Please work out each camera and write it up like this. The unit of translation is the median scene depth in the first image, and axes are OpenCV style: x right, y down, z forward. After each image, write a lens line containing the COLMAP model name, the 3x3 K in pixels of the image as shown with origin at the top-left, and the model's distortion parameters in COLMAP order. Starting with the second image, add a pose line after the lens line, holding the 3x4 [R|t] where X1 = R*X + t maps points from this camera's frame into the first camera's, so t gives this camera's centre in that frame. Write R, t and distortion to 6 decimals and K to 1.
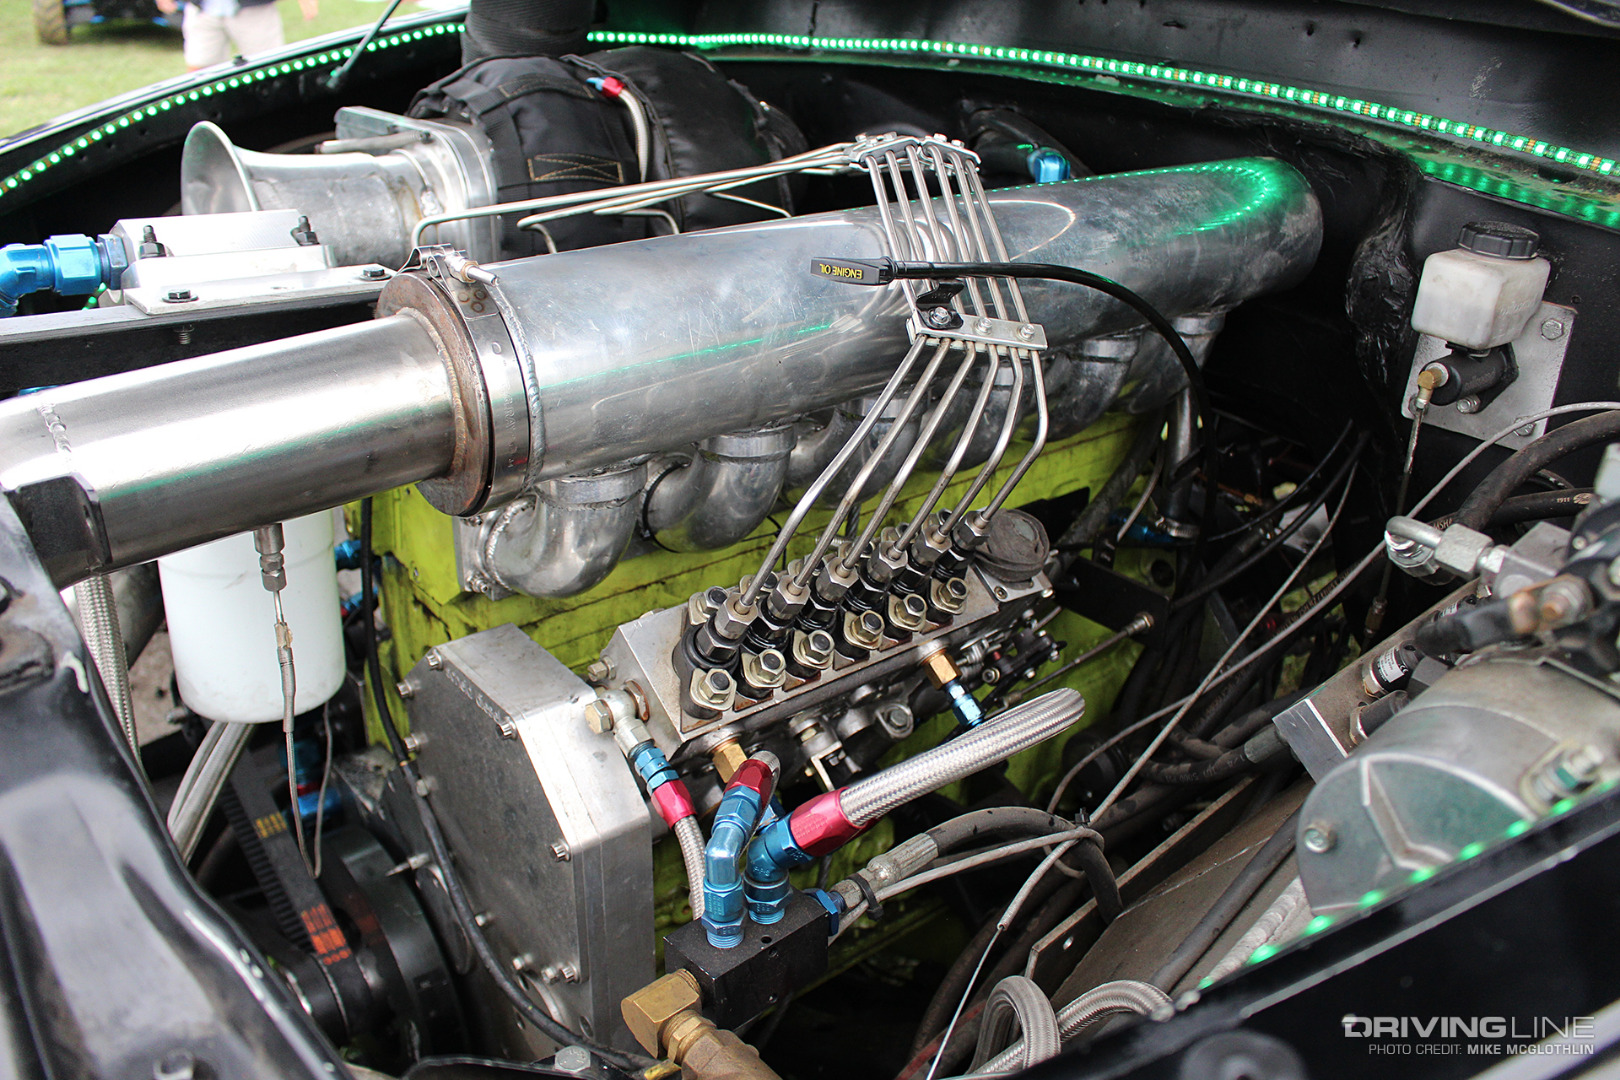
lens RADIAL K [[1370.1, 0, 821.7], [0, 1370.1, 533.4], [0, 0, 1]] dist [-0.133729, 0.036139]
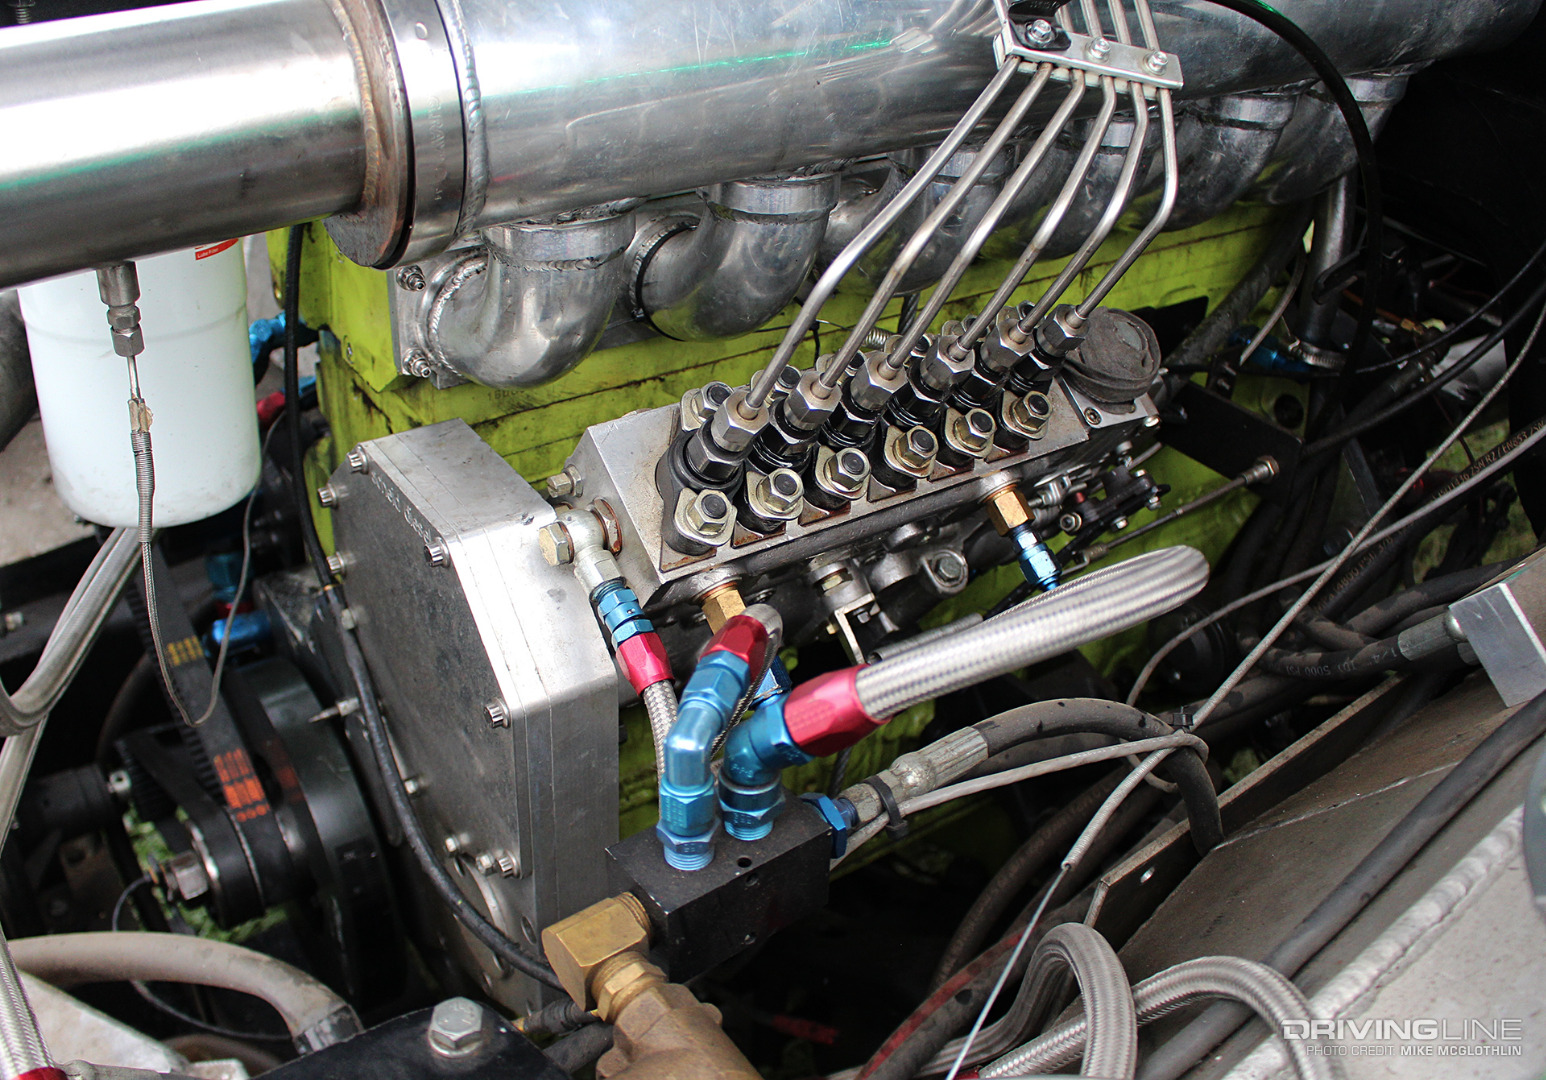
lens RADIAL K [[1440.1, 0, 770.9], [0, 1440.1, 541.4], [0, 0, 1]] dist [-0.115339, 0.000000]
pose [[0.995447, 0.063048, -0.071480, 0.013928], [-0.053552, 0.990359, 0.127756, 0.022052], [0.078845, -0.123346, 0.989227, 0.198102]]
